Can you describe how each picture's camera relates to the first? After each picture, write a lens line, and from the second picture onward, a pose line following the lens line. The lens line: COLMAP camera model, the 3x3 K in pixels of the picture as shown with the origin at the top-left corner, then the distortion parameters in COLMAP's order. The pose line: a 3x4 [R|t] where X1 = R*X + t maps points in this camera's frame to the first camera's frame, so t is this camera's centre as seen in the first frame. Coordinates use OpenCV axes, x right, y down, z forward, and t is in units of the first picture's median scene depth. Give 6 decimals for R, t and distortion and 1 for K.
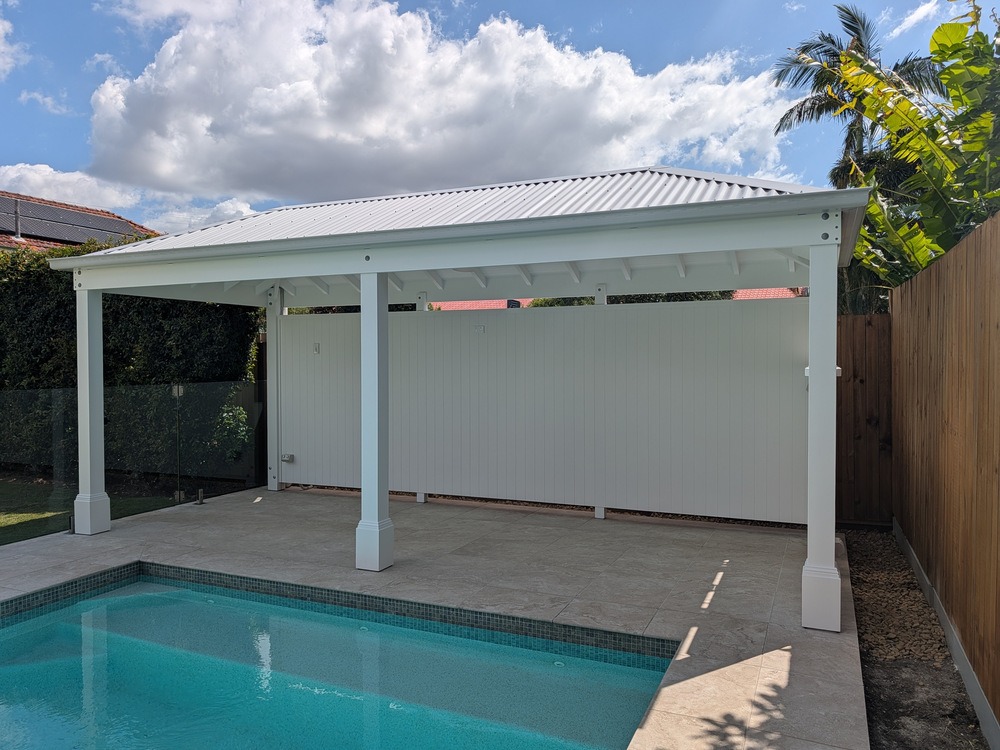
lens RADIAL K [[722.0, 0, 514.6], [0, 722.0, 374.6], [0, 0, 1]] dist [-0.017100, -0.001242]
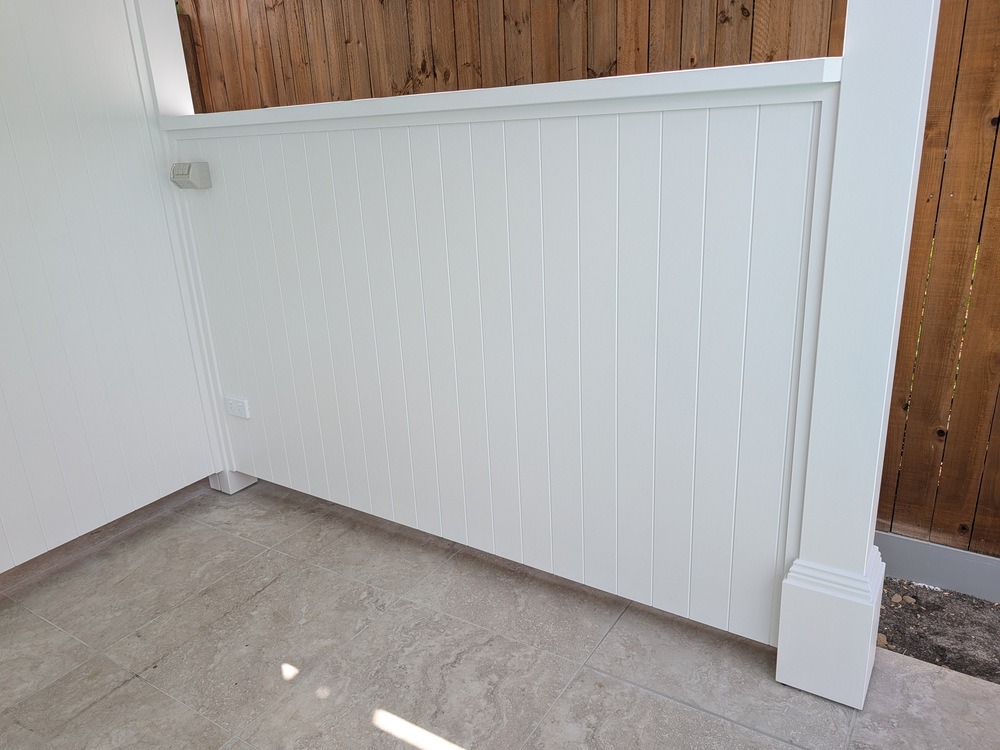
lens RADIAL K [[704.7, 0, 500.0], [0, 704.7, 375.0], [0, 0, 1]] dist [-0.006895, 0.002679]
pose [[0.172219, -0.330146, 0.928086, 0.024176], [0.067176, 0.943906, 0.323308, 0.006455], [-0.982765, 0.006665, 0.184737, 0.702549]]
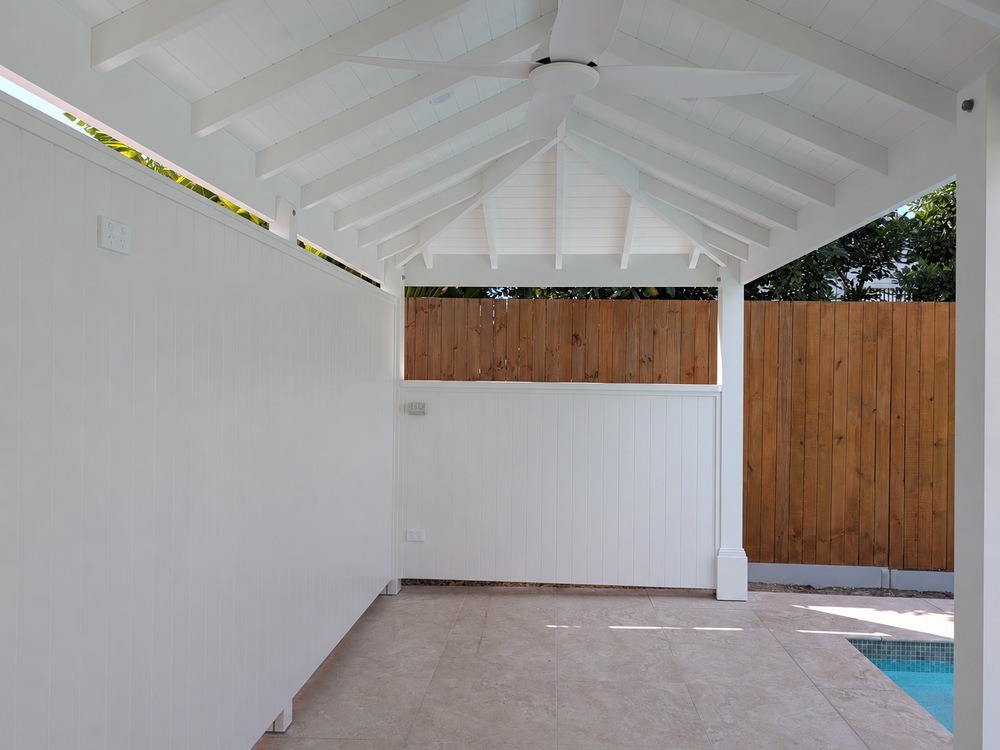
lens RADIAL K [[704.7, 0, 500.0], [0, 704.7, 375.0], [0, 0, 1]] dist [-0.006895, 0.002679]
pose [[-0.317079, 0.002247, 0.948397, -0.371001], [0.007390, 0.999973, 0.000102, -0.020801], [-0.948370, 0.007041, -0.317087, 1.099511]]
